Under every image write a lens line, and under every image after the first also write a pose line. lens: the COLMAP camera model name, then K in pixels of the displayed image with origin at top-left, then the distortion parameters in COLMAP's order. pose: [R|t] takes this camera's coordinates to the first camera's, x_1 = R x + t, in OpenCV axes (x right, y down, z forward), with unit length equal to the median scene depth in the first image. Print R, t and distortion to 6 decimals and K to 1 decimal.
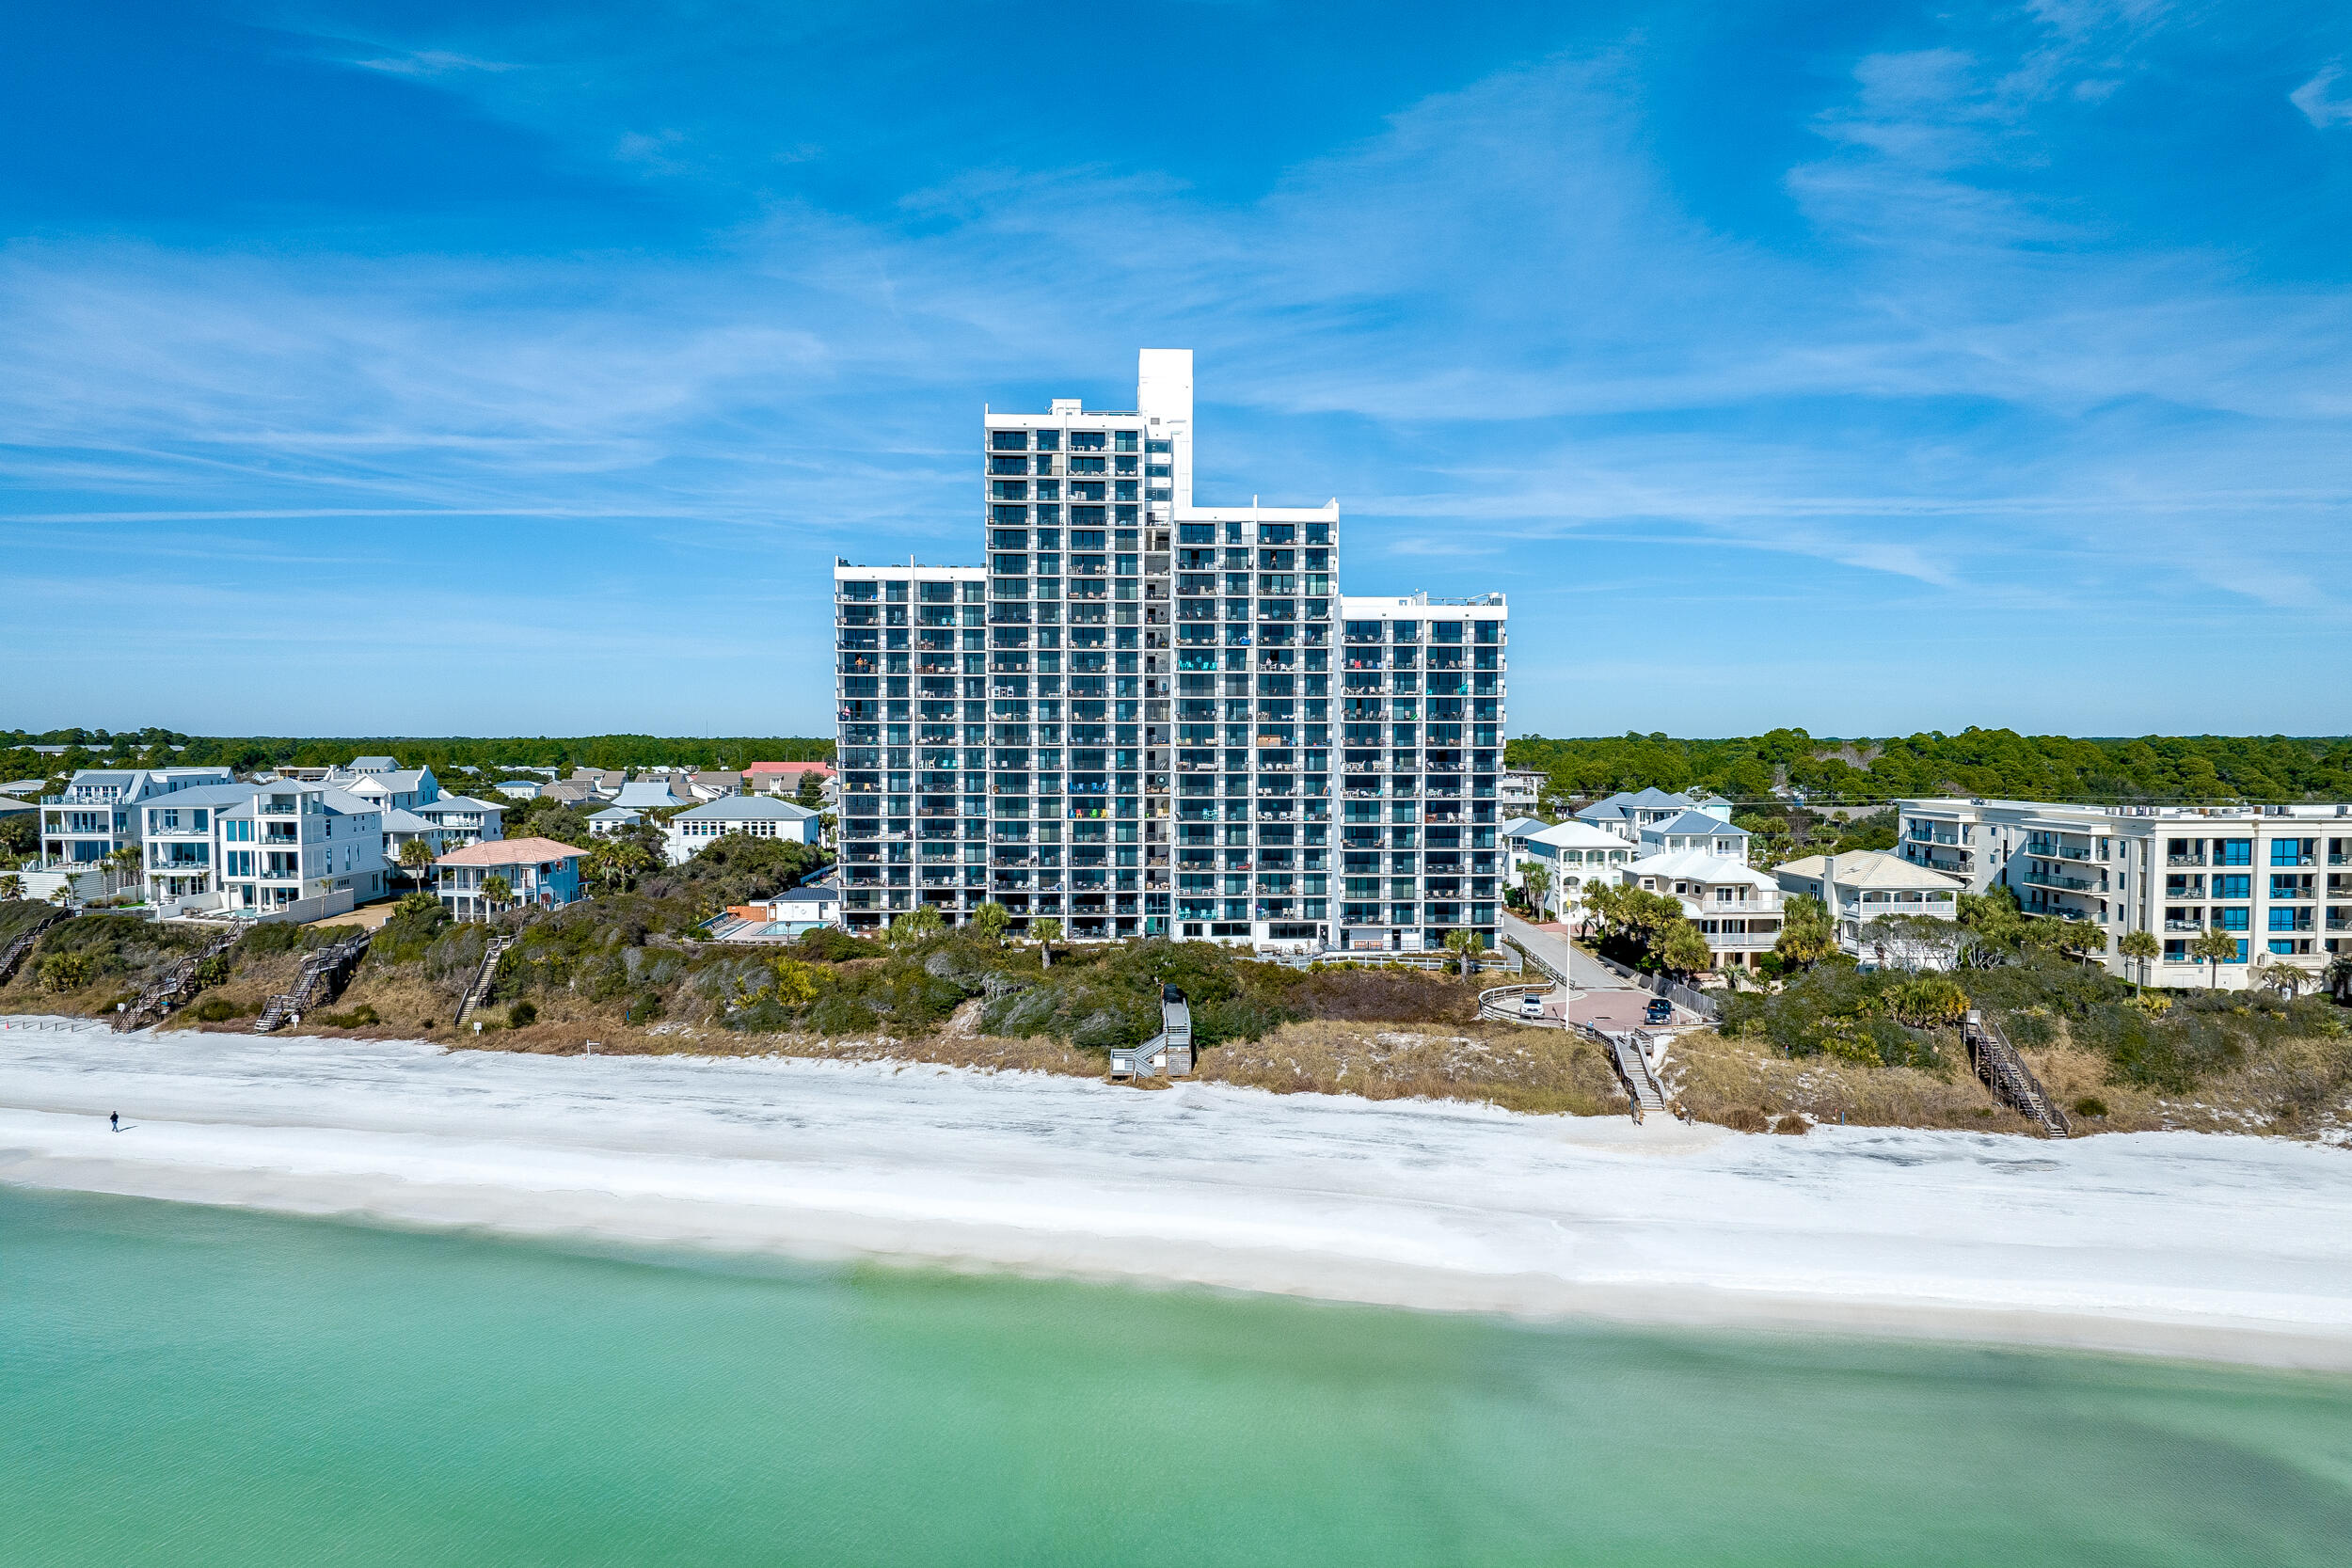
lens RADIAL K [[1626.4, 0, 1166.7], [0, 1626.4, 853.4], [0, 0, 1]] dist [-0.005902, 0.002129]
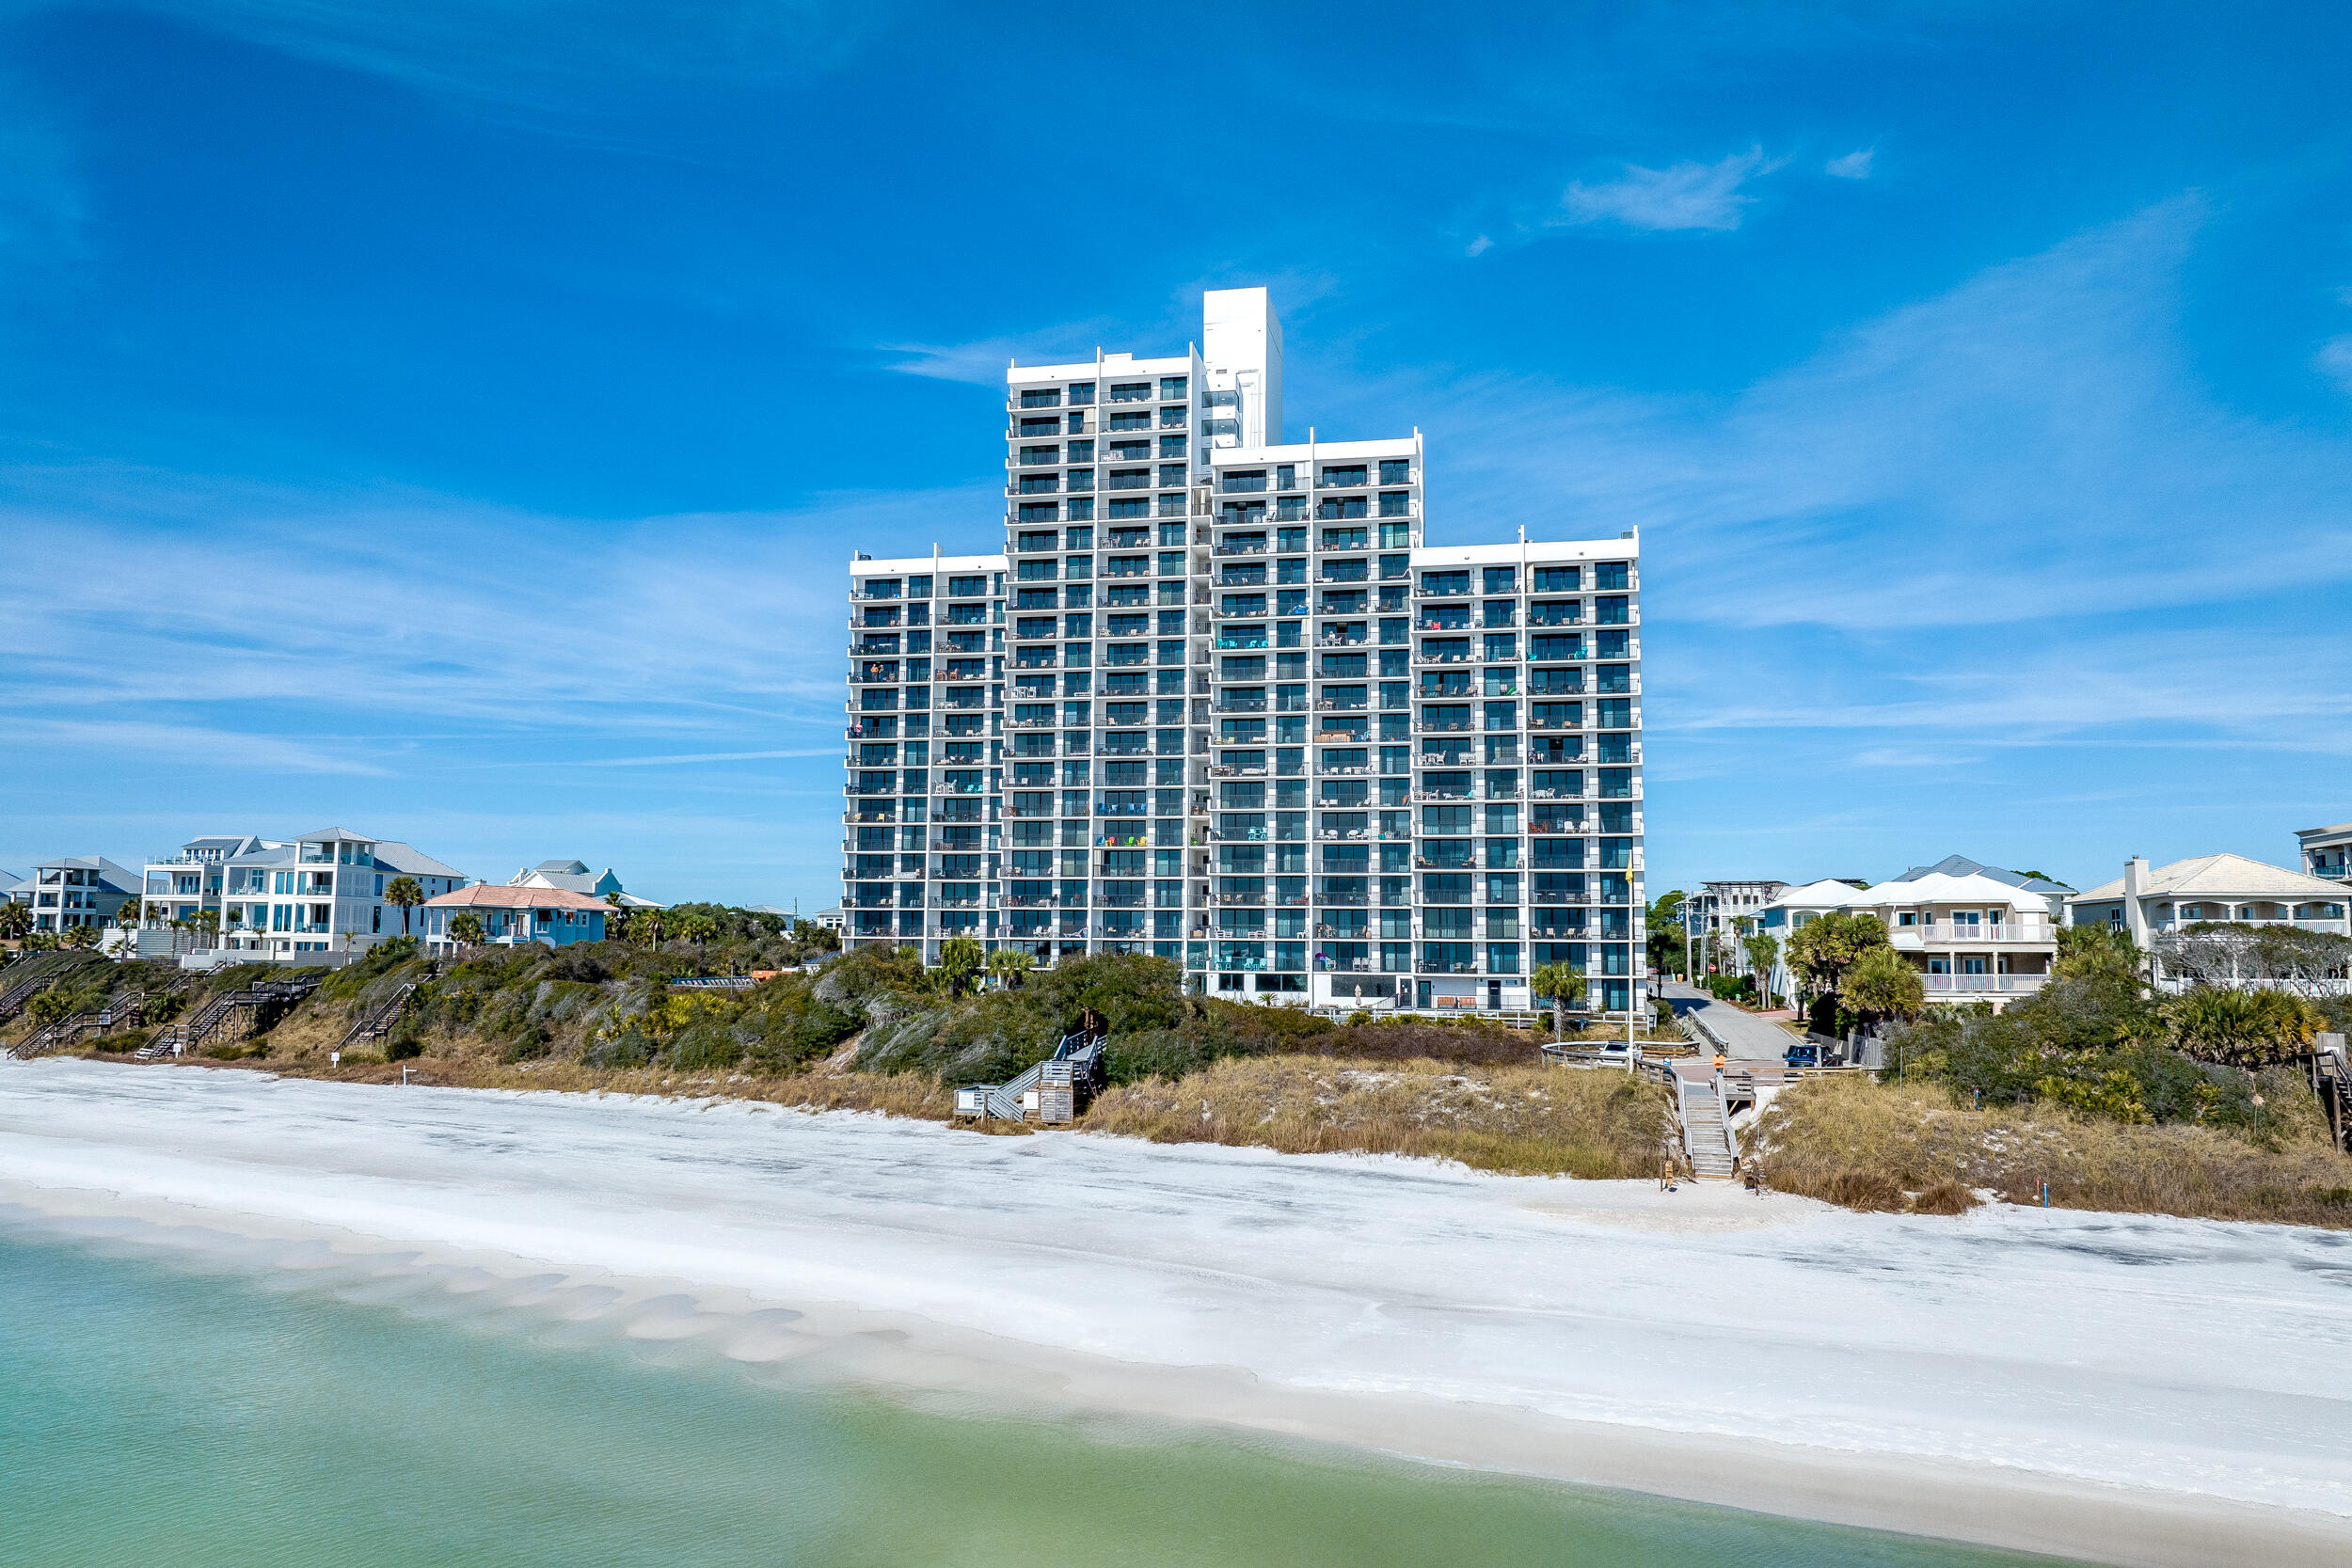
lens RADIAL K [[1626.8, 0, 1179.4], [0, 1626.8, 811.3], [0, 0, 1]] dist [0.000164, -0.006209]
pose [[0.966492, -0.015565, -0.256226, 0.190304], [-0.025854, 0.987182, -0.157489, 0.089507], [0.255393, 0.158836, 0.953701, 0.255234]]
